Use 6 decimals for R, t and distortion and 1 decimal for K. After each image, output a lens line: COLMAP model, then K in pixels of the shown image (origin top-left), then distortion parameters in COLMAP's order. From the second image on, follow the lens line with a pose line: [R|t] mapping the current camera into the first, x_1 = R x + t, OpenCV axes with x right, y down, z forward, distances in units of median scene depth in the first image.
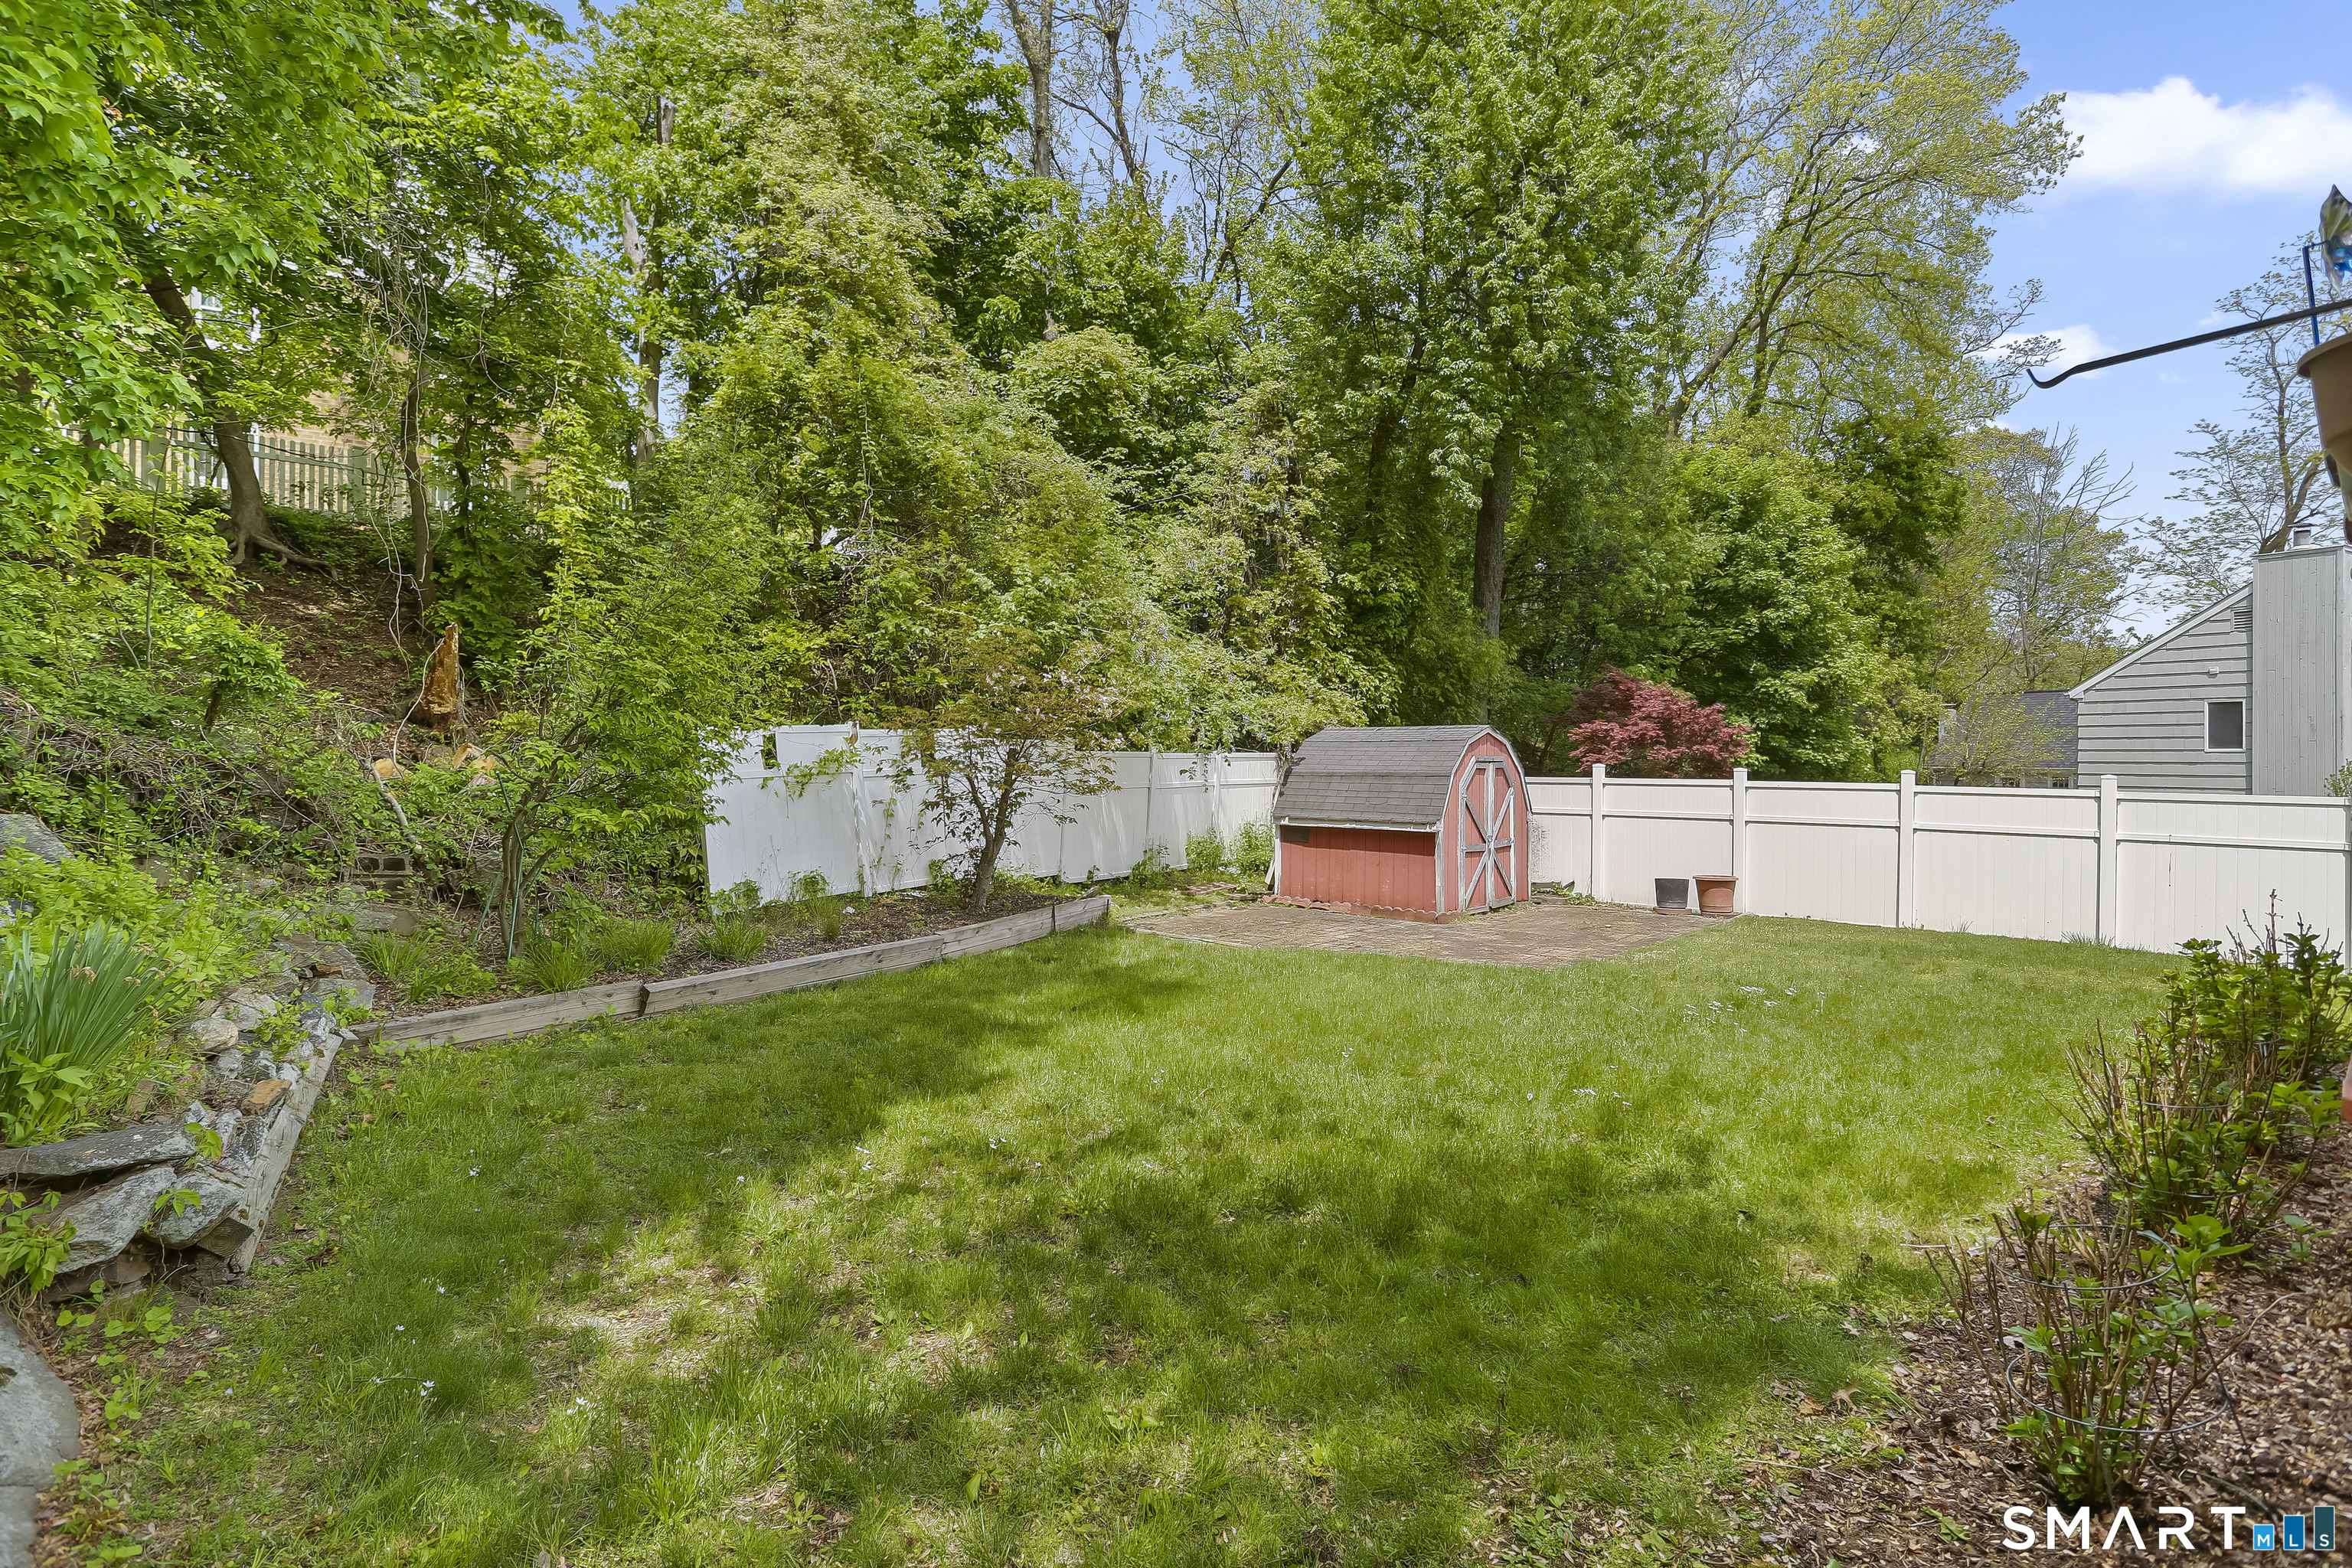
lens RADIAL K [[1142.7, 0, 1173.2], [0, 1142.7, 770.3], [0, 0, 1]] dist [-0.043742, 0.022149]
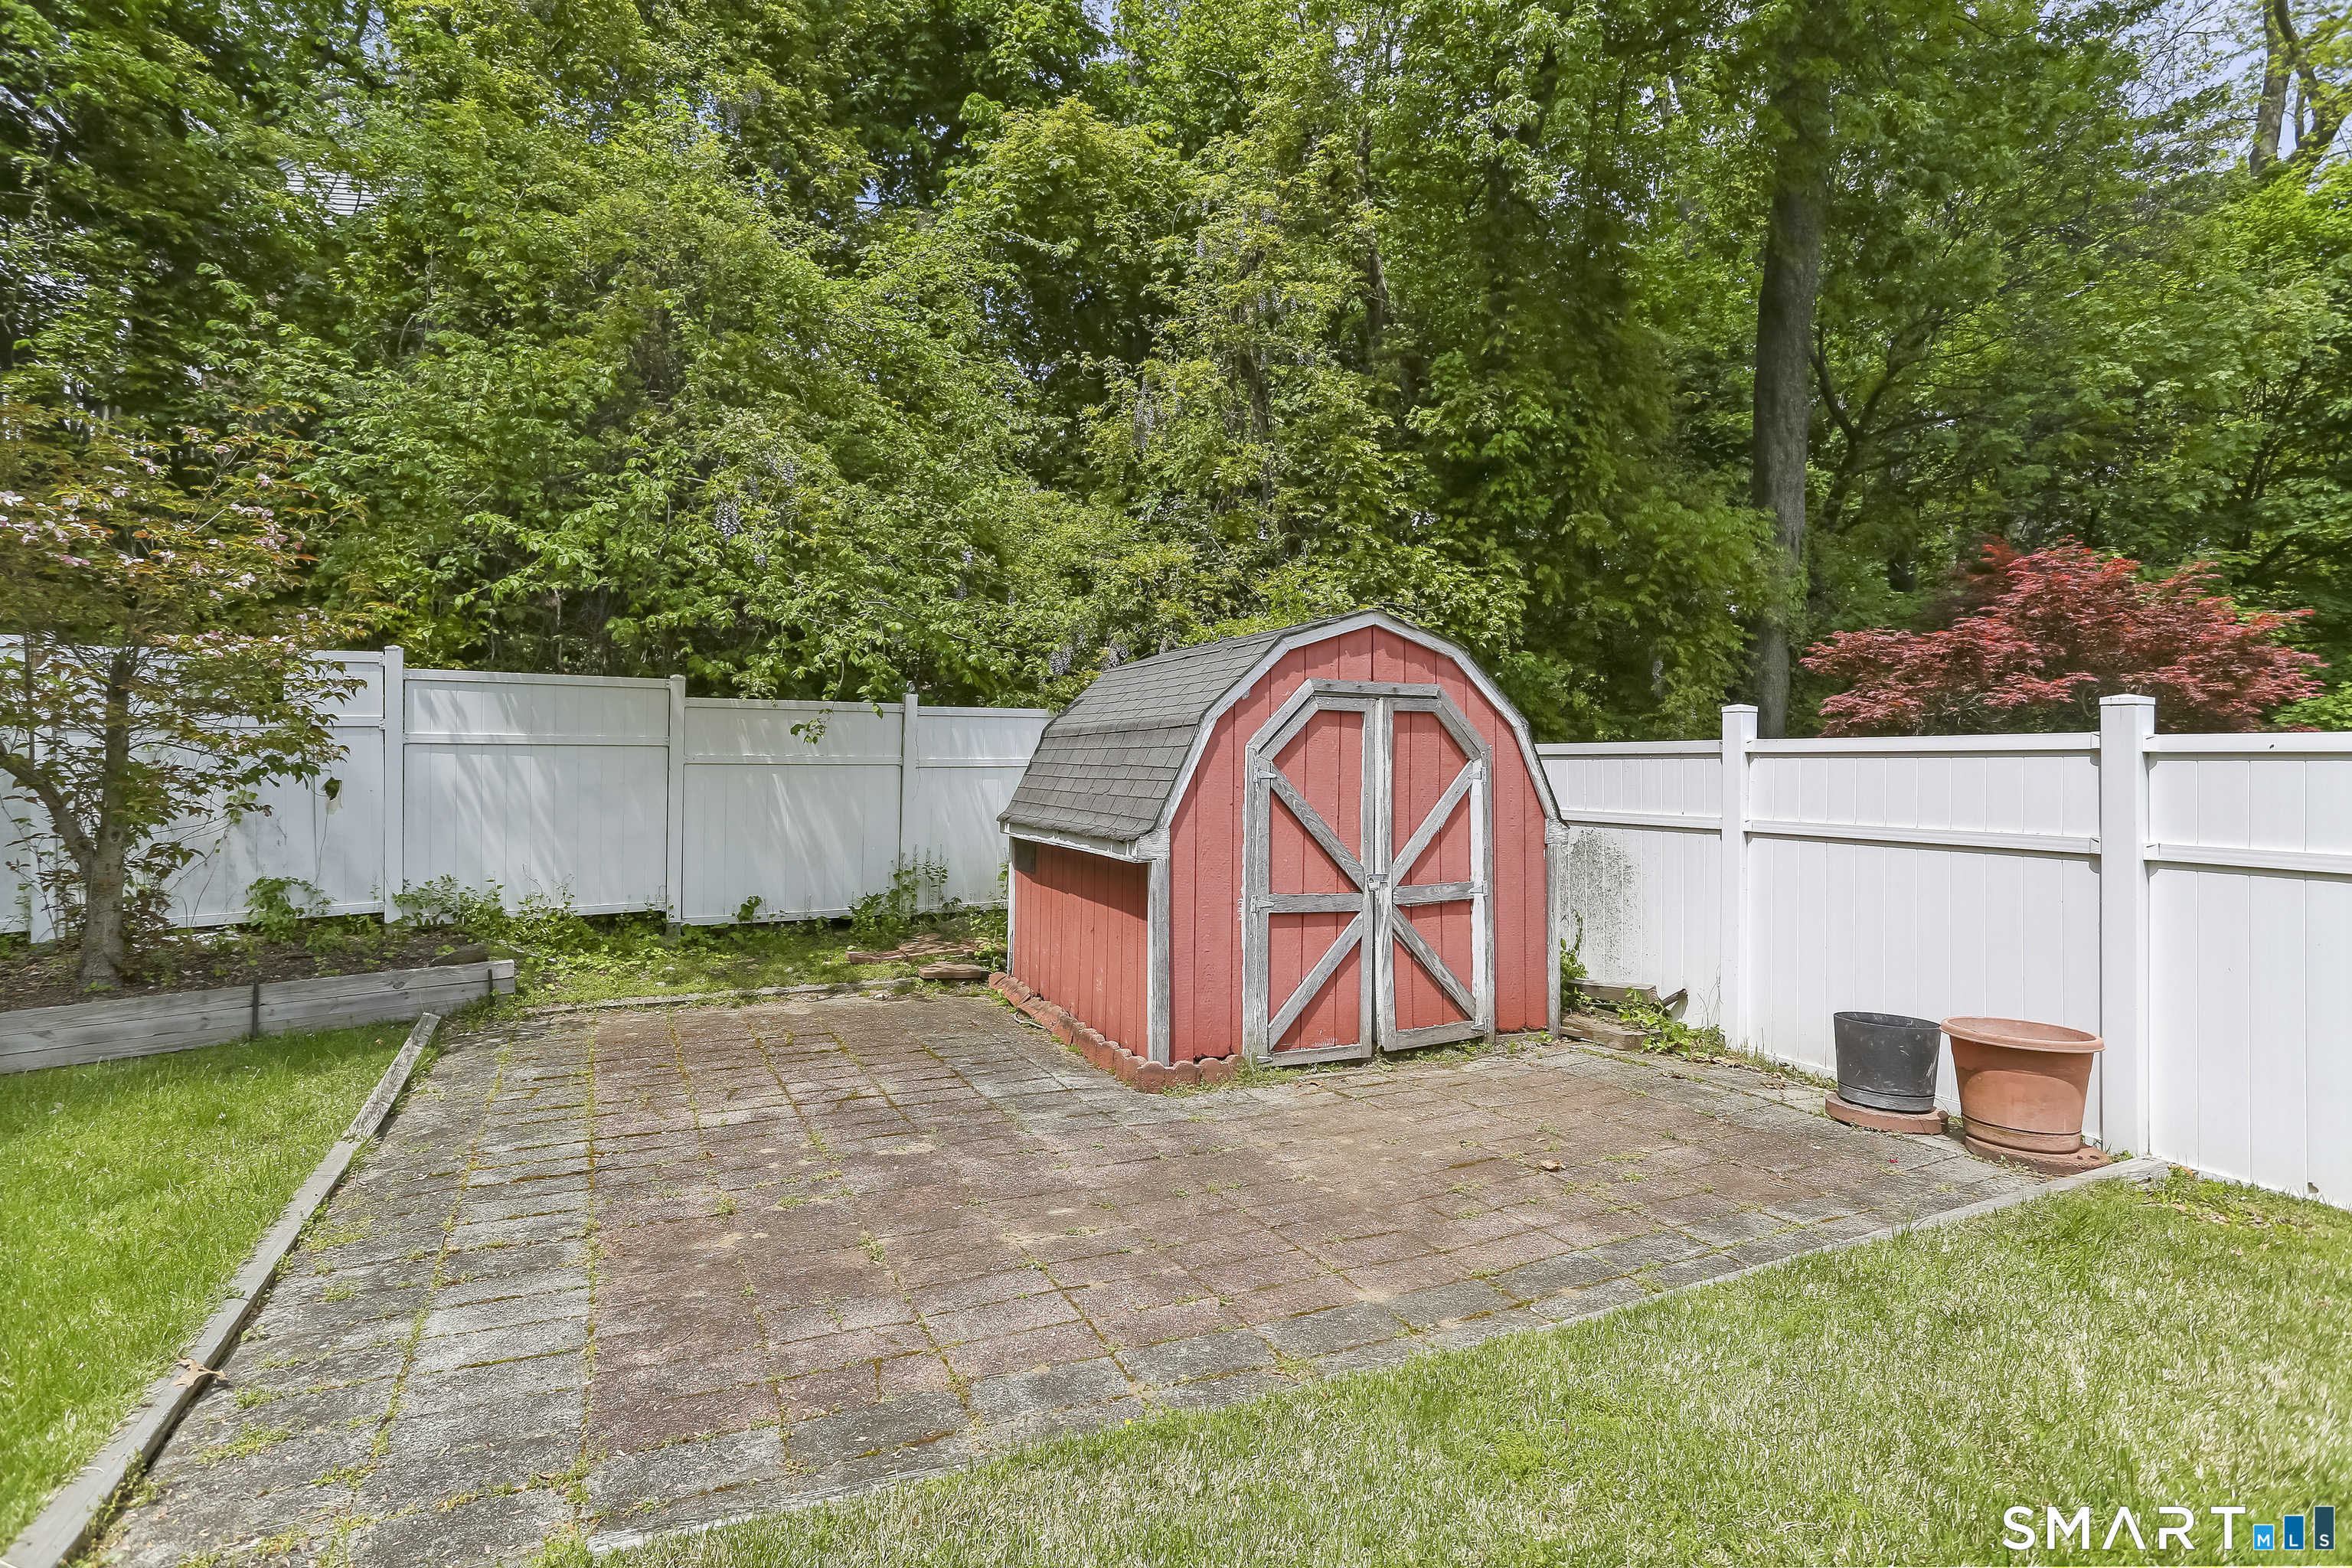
lens RADIAL K [[1142.7, 0, 1164.9], [0, 1142.7, 745.2], [0, 0, 1]] dist [-0.043742, 0.022149]
pose [[0.912090, -0.006698, -0.409935, 0.261996], [-0.004730, 0.999628, -0.026857, 0.015151], [0.409962, 0.026435, 0.911719, 0.409064]]
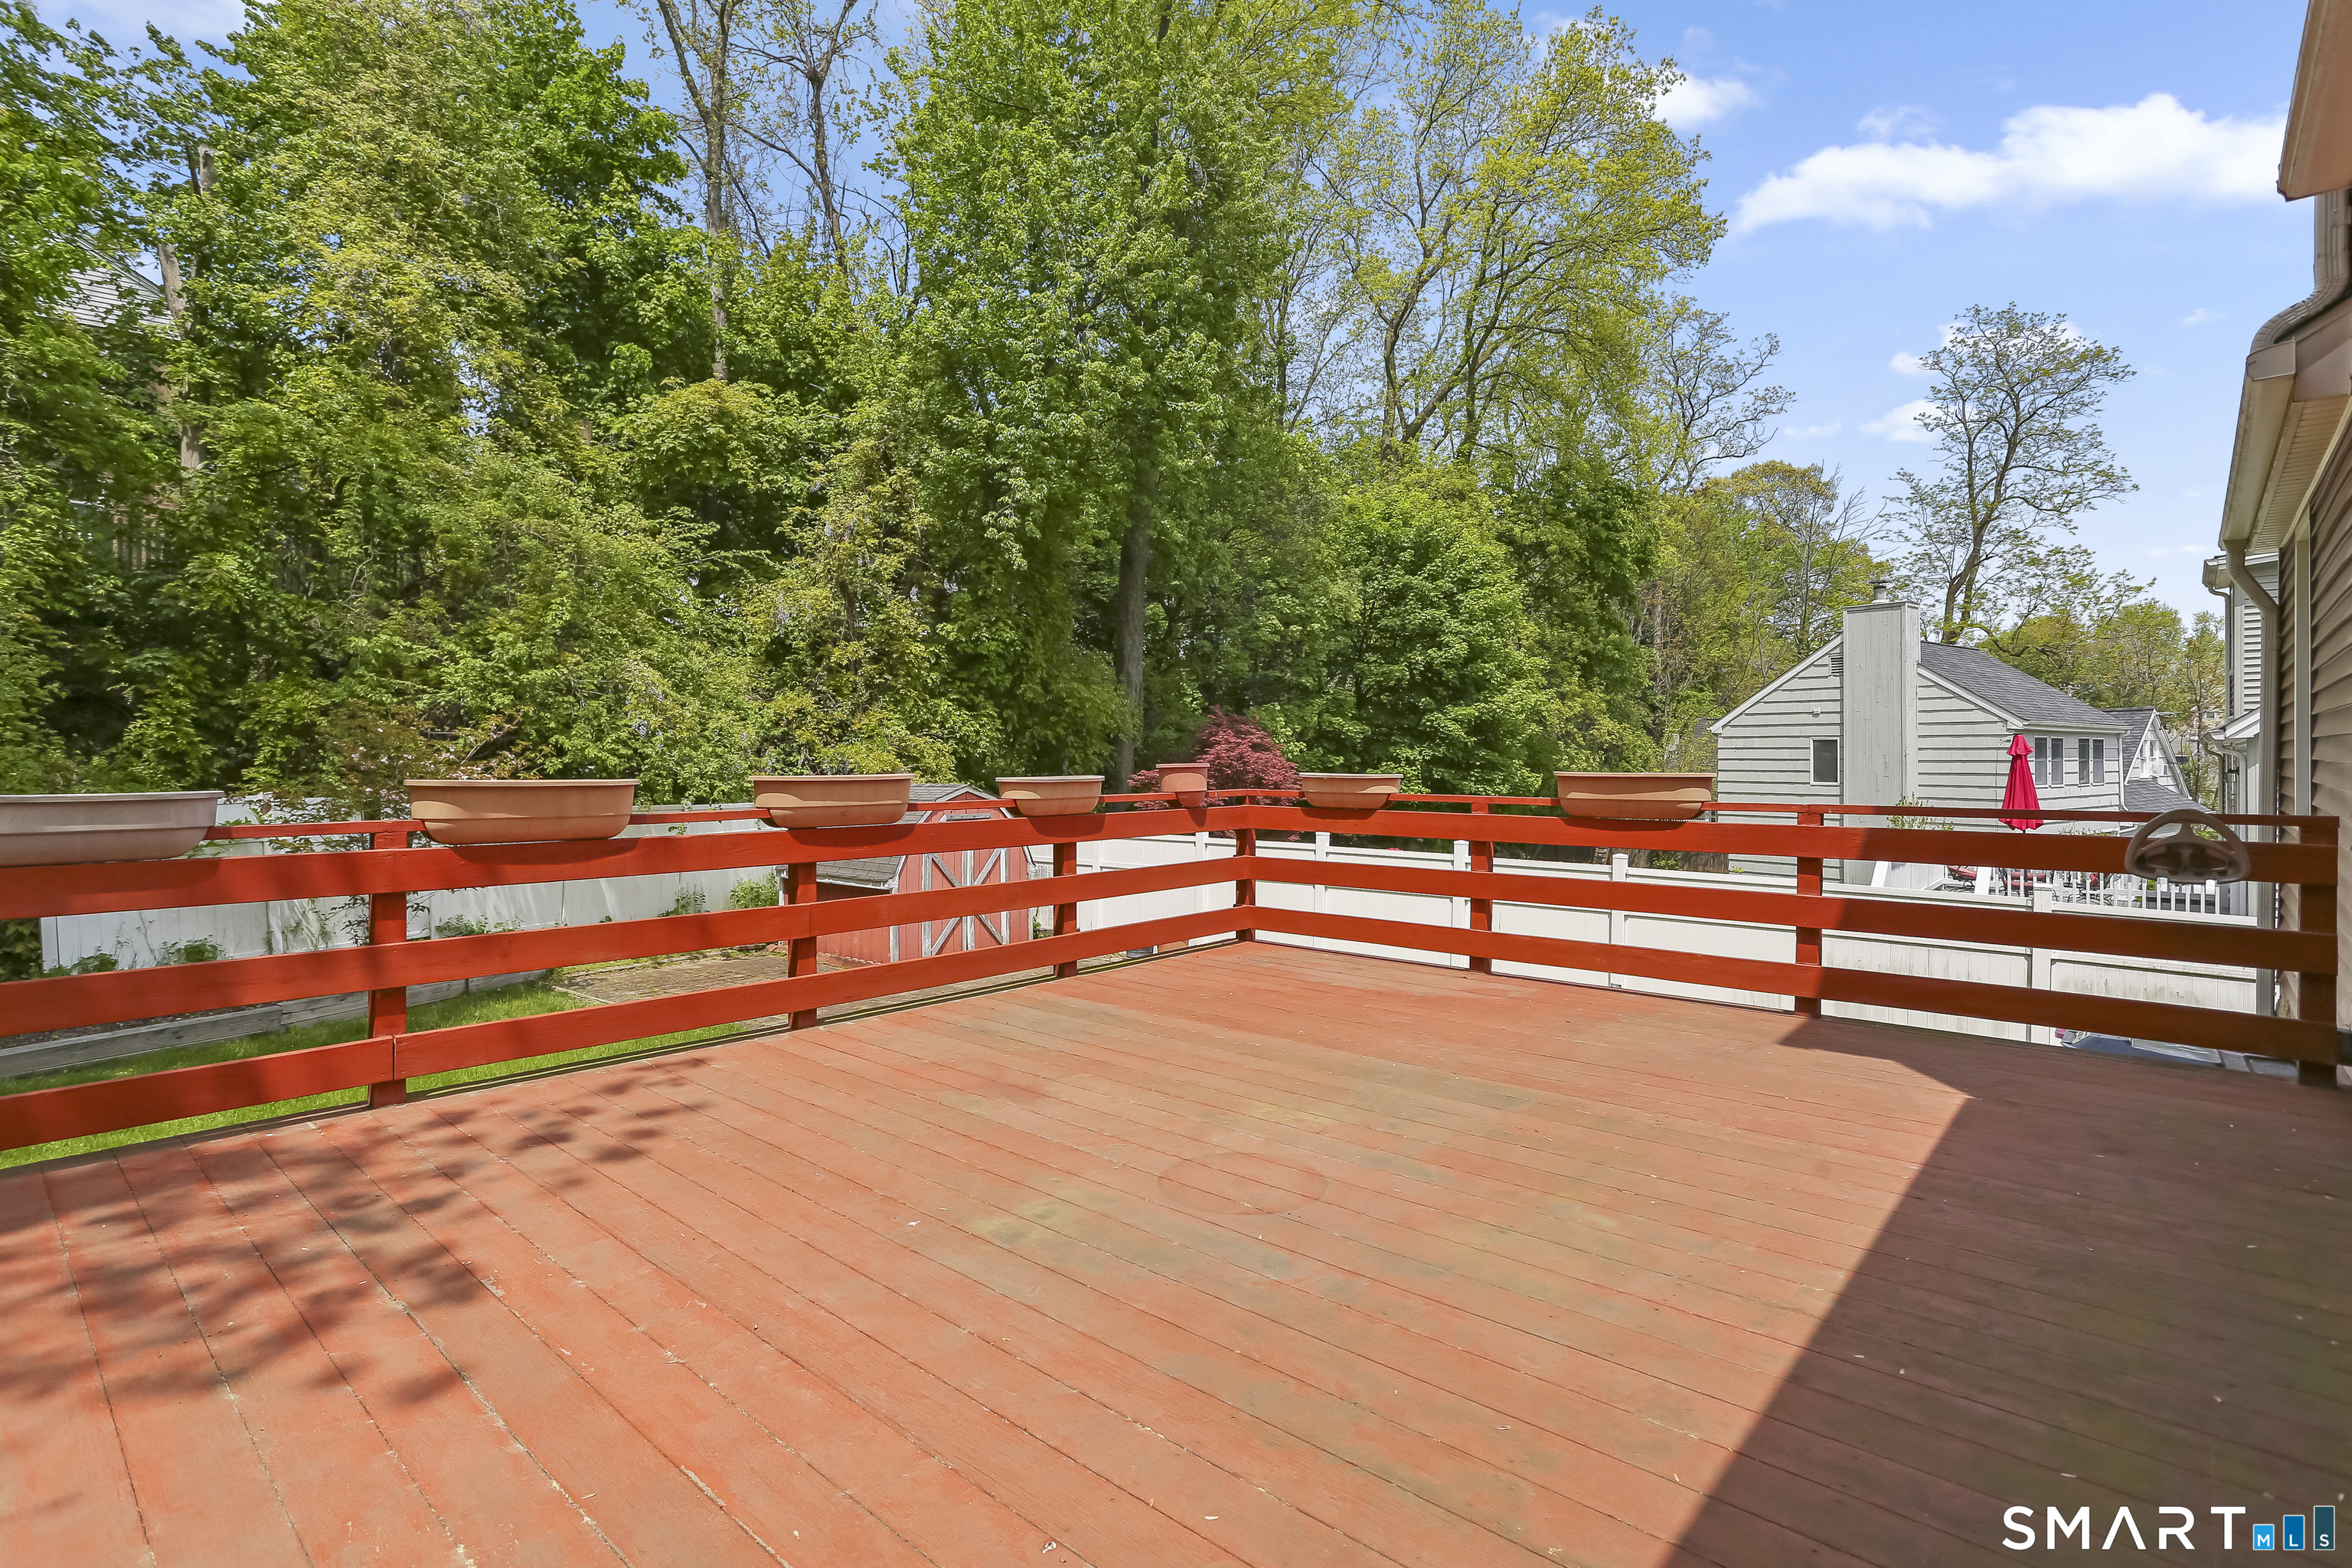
lens RADIAL K [[1142.7, 0, 1172.2], [0, 1142.7, 758.5], [0, 0, 1]] dist [-0.043742, 0.022149]
pose [[0.995512, 0.001780, 0.094615, 0.252840], [-0.000467, 0.999903, -0.013899, -0.033671], [-0.094631, 0.013793, 0.995417, -0.052873]]
